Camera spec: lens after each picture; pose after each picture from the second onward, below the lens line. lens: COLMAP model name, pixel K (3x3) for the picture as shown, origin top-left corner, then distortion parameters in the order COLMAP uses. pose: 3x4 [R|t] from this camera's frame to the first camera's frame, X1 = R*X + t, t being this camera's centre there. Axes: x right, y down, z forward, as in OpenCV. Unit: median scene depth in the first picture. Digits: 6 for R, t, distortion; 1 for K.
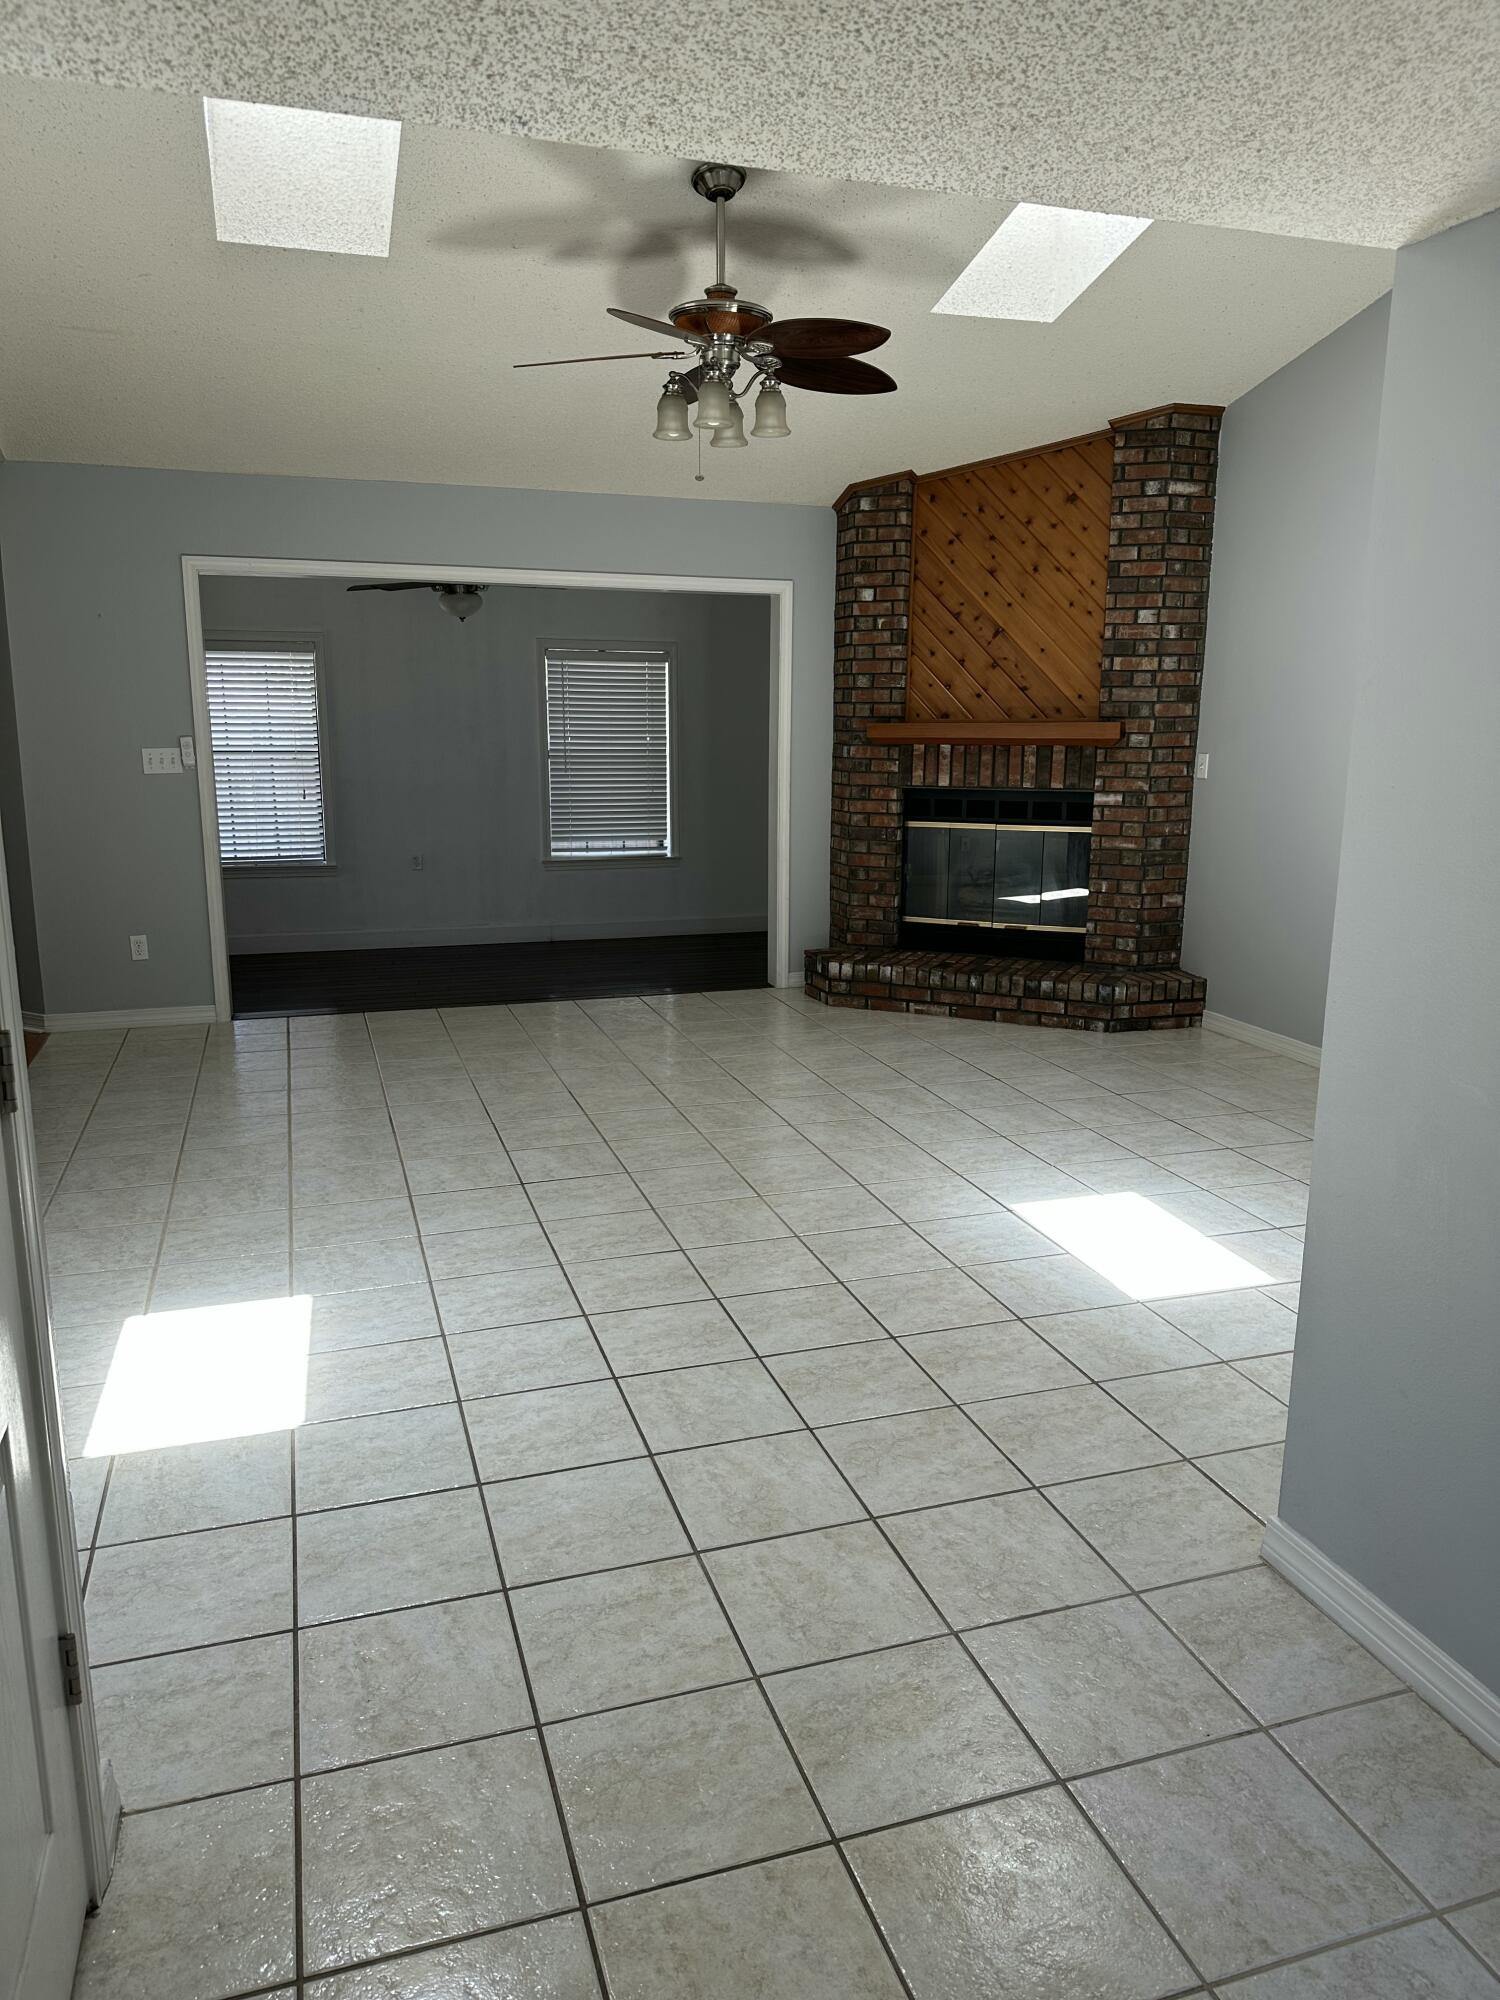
lens RADIAL K [[1412.4, 0, 750.5], [0, 1412.4, 994.6], [0, 0, 1]] dist [0.052337, -0.050491]
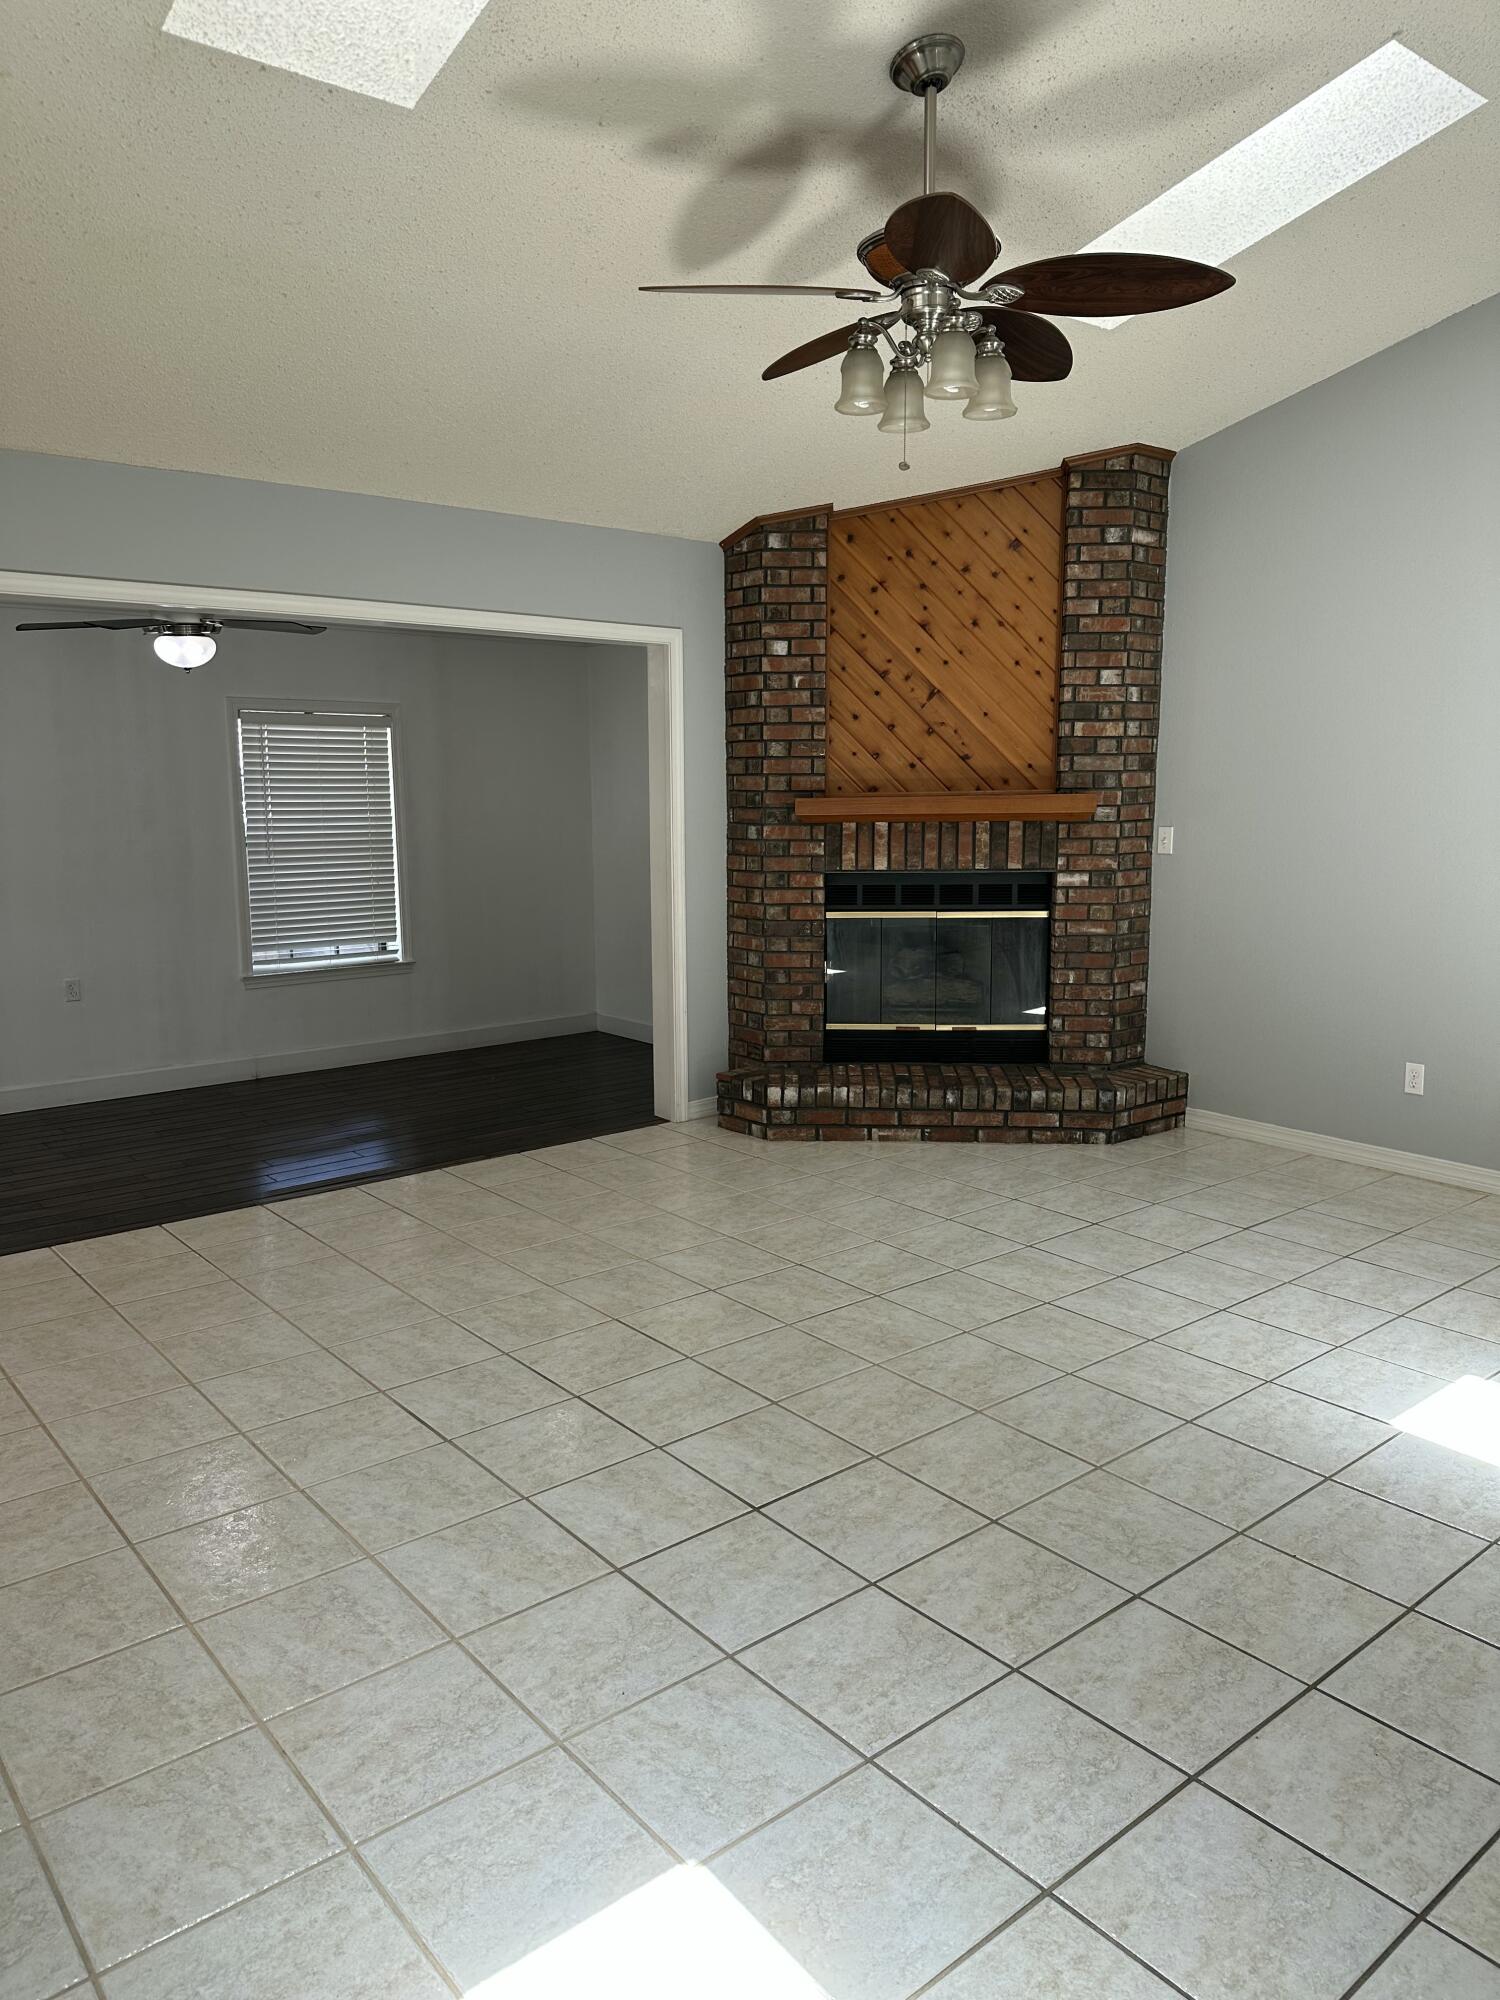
lens RADIAL K [[1412.4, 0, 757.7], [0, 1412.4, 992.1], [0, 0, 1]] dist [0.052337, -0.050491]
pose [[0.931375, -0.065761, 0.358073, -0.254166], [0.083282, 0.995956, -0.033714, -0.054355], [-0.354407, 0.061221, 0.933085, 0.246957]]
